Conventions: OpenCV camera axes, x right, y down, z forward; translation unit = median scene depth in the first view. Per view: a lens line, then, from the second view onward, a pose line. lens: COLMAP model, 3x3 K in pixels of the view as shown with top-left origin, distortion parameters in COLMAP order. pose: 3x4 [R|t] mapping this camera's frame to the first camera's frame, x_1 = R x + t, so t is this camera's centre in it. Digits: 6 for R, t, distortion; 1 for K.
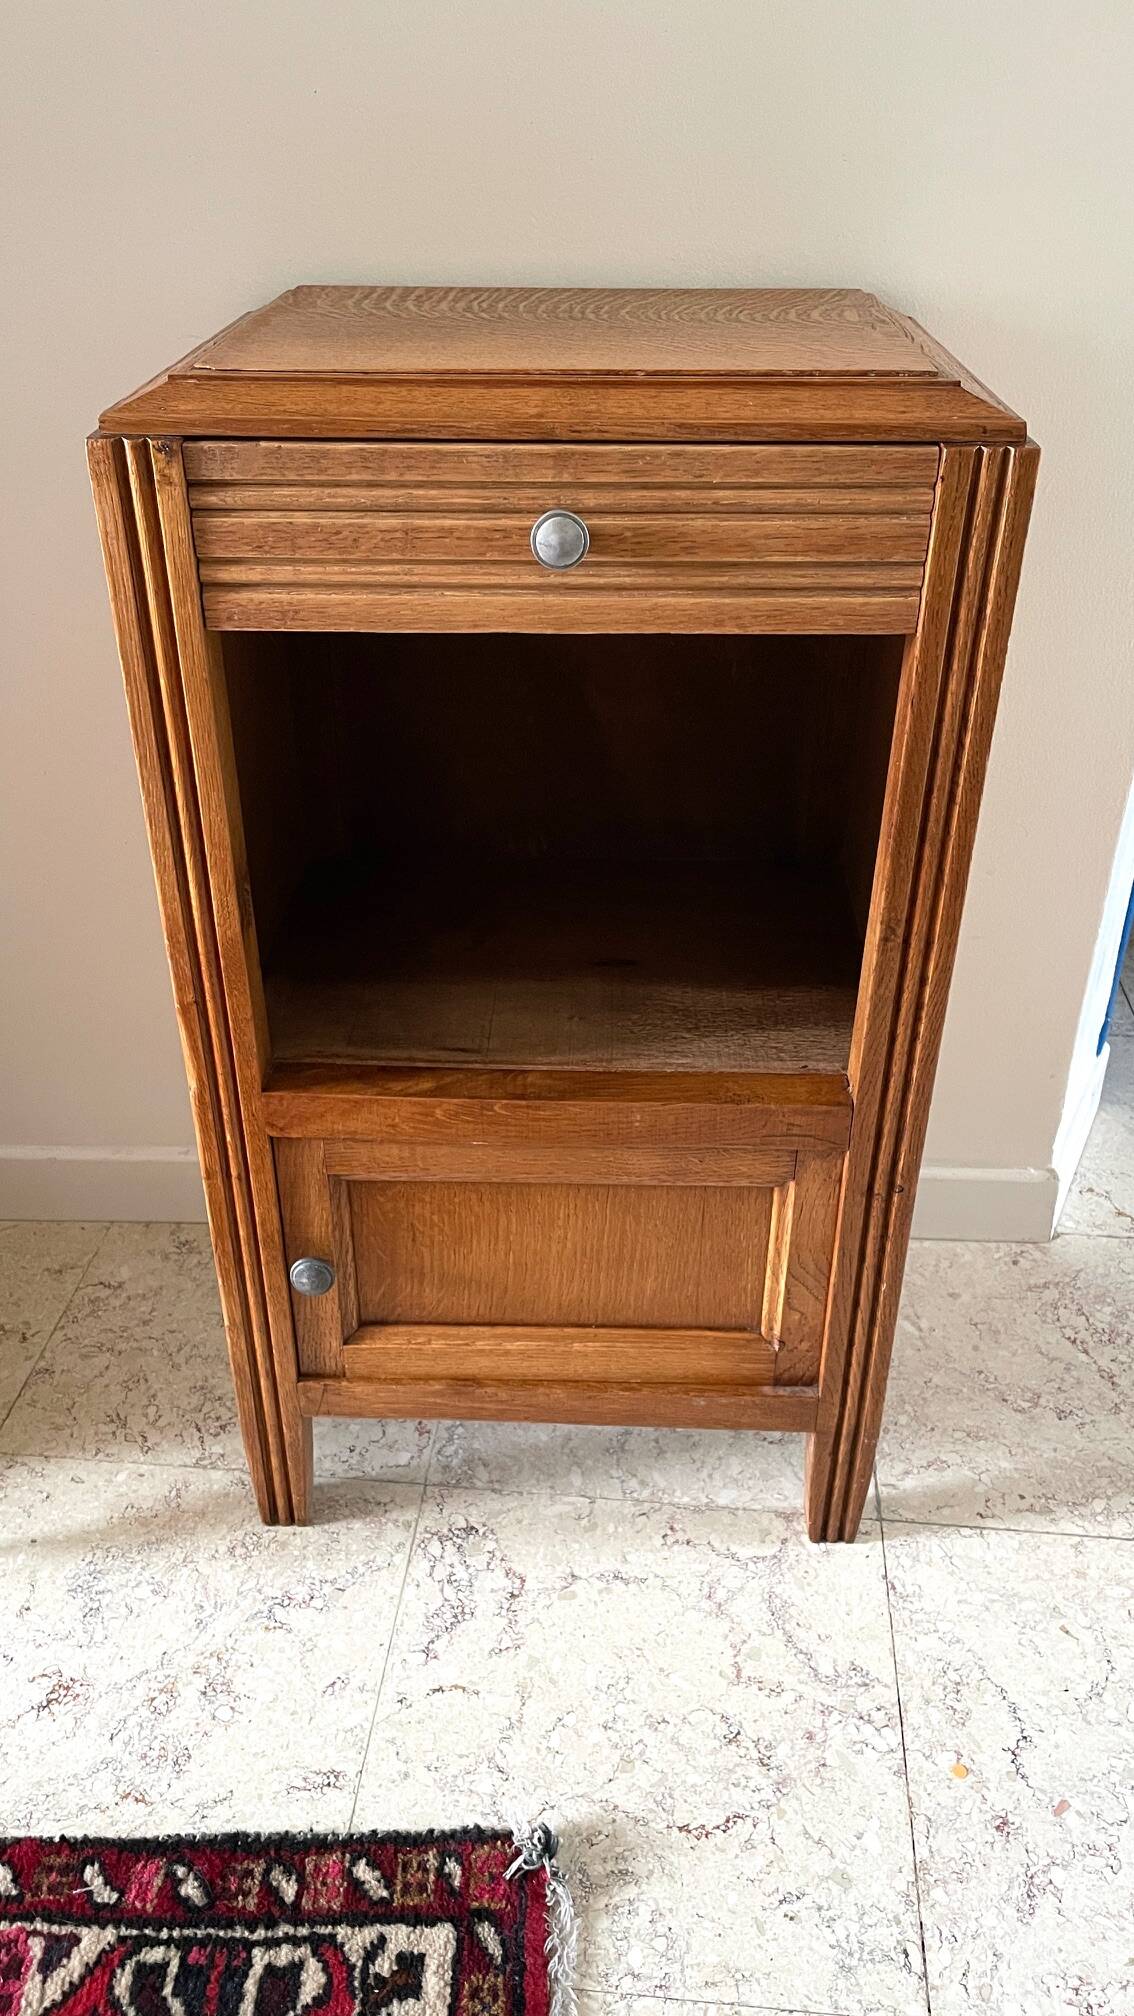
lens RADIAL K [[1514.3, 0, 567.6], [0, 1514.3, 1017.7], [0, 0, 1]] dist [0.072048, -0.100278]
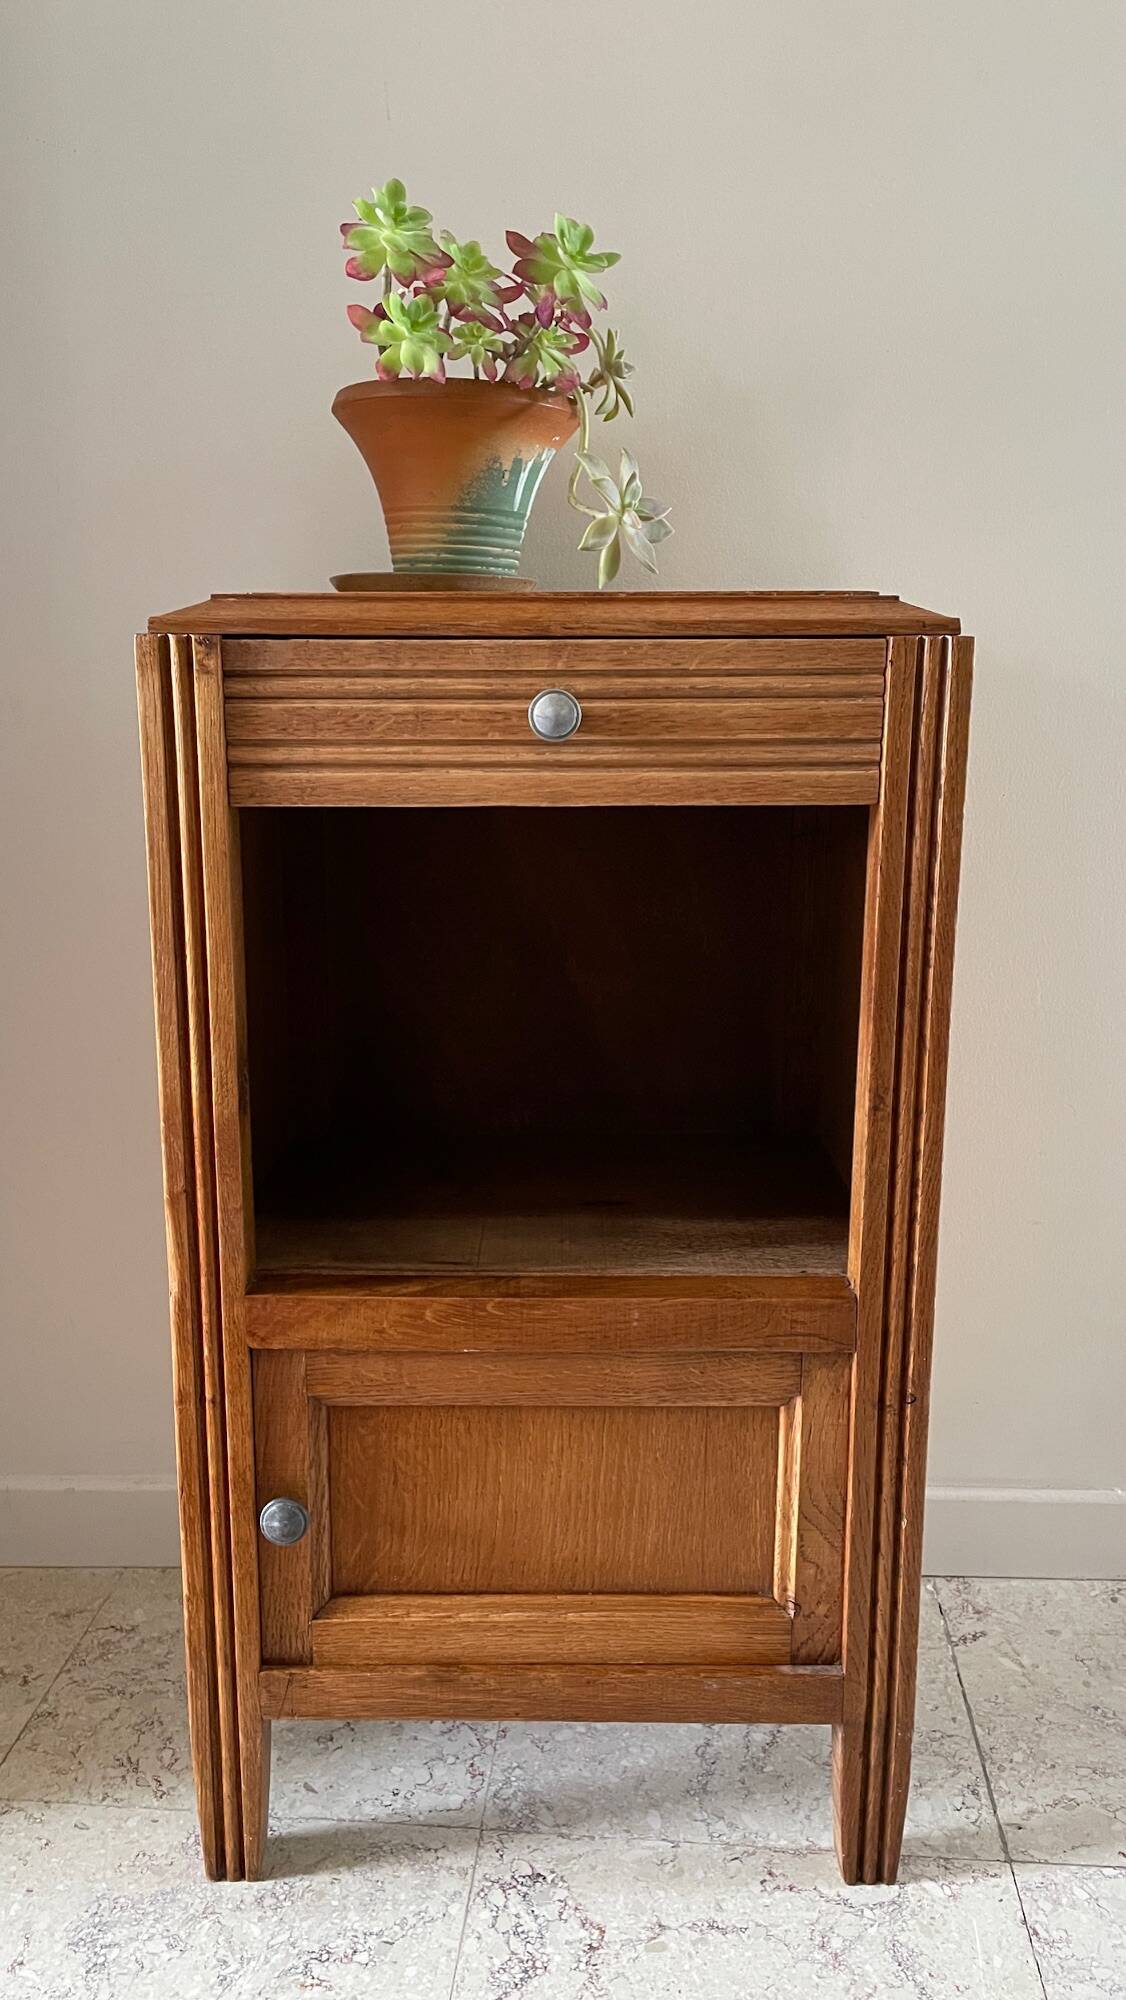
lens RADIAL K [[1511.3, 0, 563.4], [0, 1511.3, 1002.6], [0, 0, 1]] dist [0.067437, -0.094102]
pose [[0.999679, -0.006169, 0.024590, -0.020335], [0.014377, 0.936840, -0.349462, 0.200792], [-0.020881, 0.349703, 0.936628, 0.024501]]
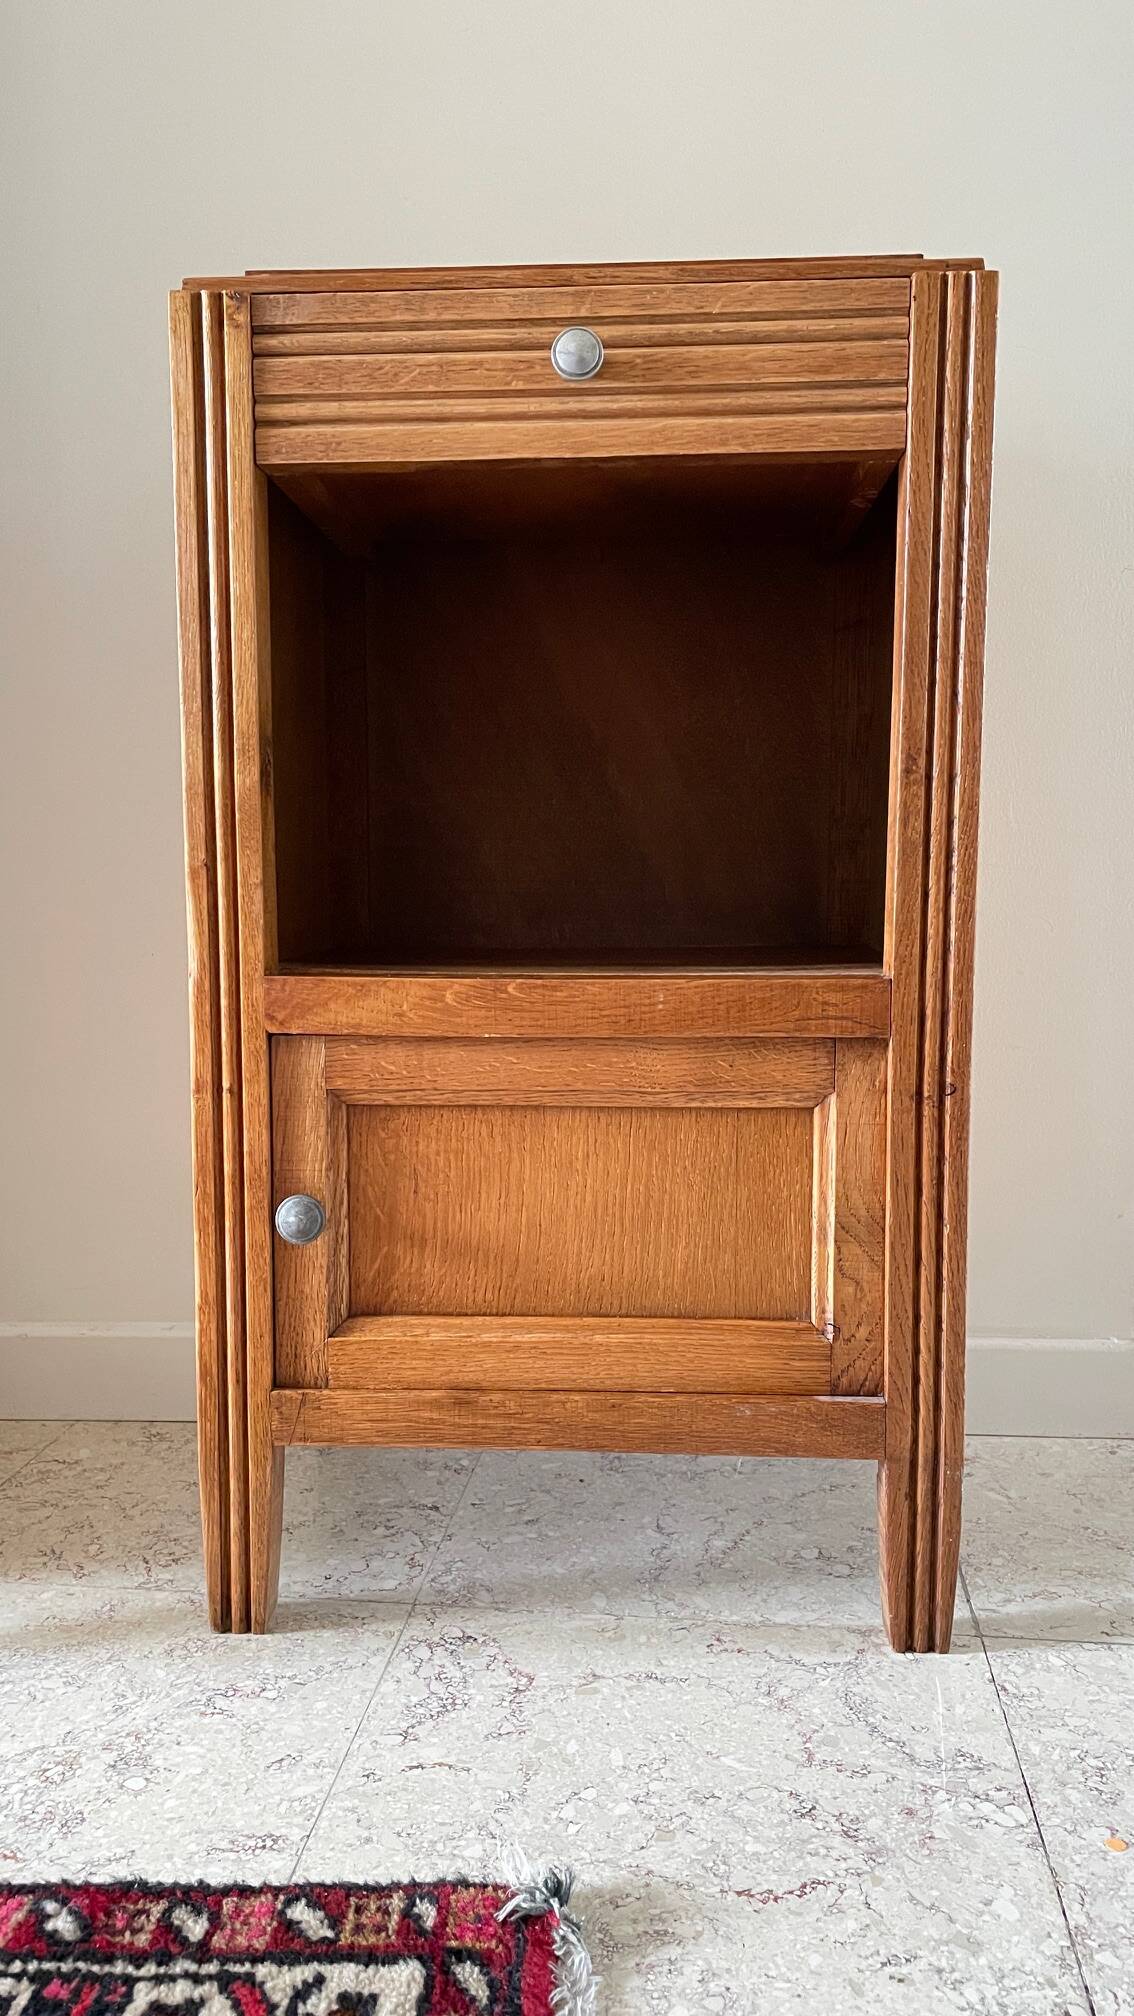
lens RADIAL K [[1521.4, 0, 562.7], [0, 1521.4, 1020.6], [0, 0, 1]] dist [0.079653, -0.108310]
pose [[0.999662, -0.001695, -0.025947, 0.009319], [-0.010043, 0.895261, -0.445428, 0.464076], [0.023984, 0.445538, 0.894941, 0.151251]]
